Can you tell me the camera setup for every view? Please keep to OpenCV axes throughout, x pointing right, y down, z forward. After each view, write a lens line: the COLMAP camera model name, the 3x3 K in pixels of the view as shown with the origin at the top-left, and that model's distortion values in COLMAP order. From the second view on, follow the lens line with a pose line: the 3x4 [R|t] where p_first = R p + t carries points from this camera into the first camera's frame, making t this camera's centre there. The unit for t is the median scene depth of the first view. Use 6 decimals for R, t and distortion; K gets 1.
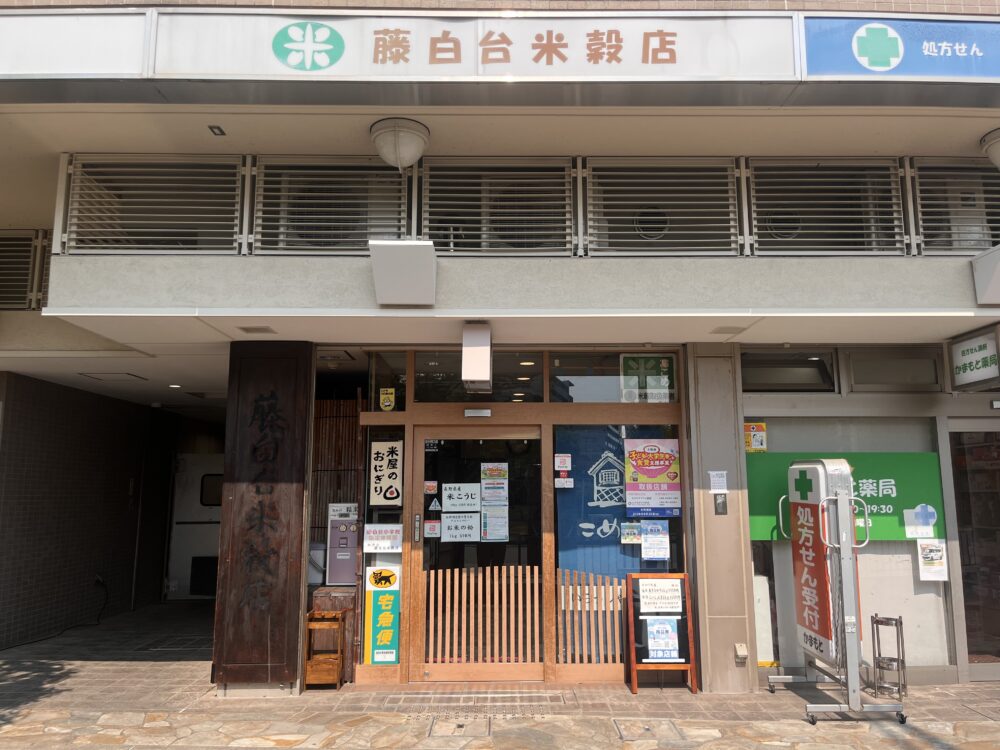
lens RADIAL K [[754.1, 0, 507.3], [0, 754.1, 373.1], [0, 0, 1]] dist [0.093991, -0.144599]
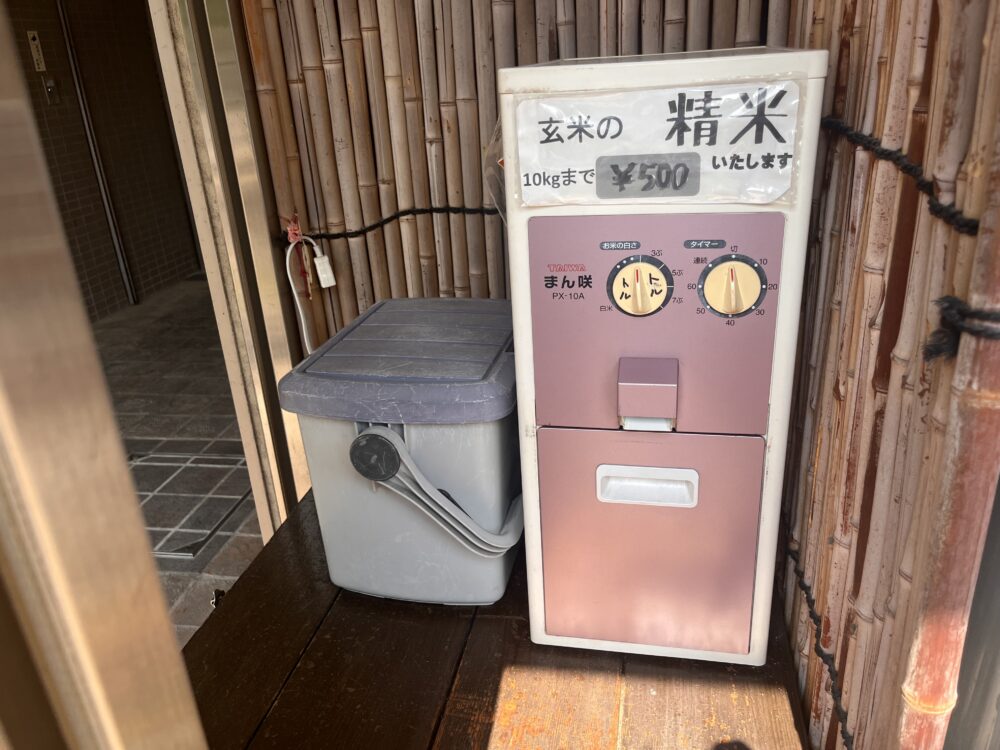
lens RADIAL K [[754.1, 0, 507.3], [0, 754.1, 373.1], [0, 0, 1]] dist [0.093991, -0.144599]
pose [[0.981138, 0.024701, -0.191722, -0.223199], [0.079587, 0.852225, 0.517086, 0.160860], [0.176163, -0.522591, 0.834185, 0.933629]]
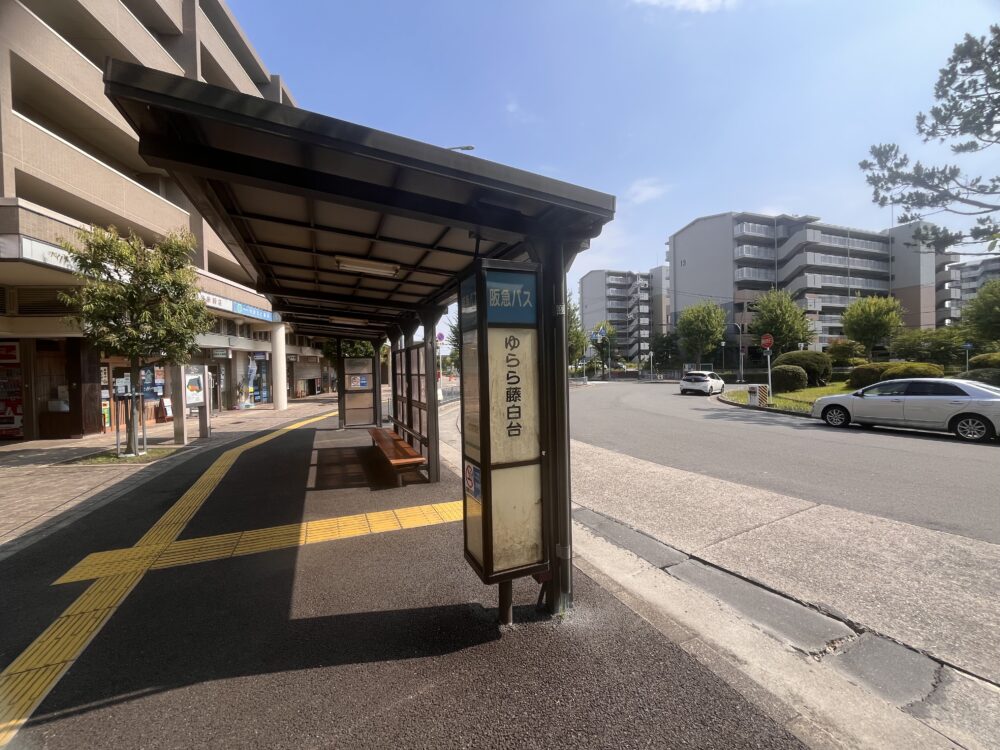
lens RADIAL K [[405.6, 0, 500.0], [0, 405.6, 375.0], [0, 0, 1]] dist [-0.000562, 0.000284]
pose [[-0.113376, -0.011191, 0.993489, -2.235696], [-0.131708, 0.991281, -0.003864, -0.106282], [-0.984784, -0.131288, -0.113861, -0.590621]]
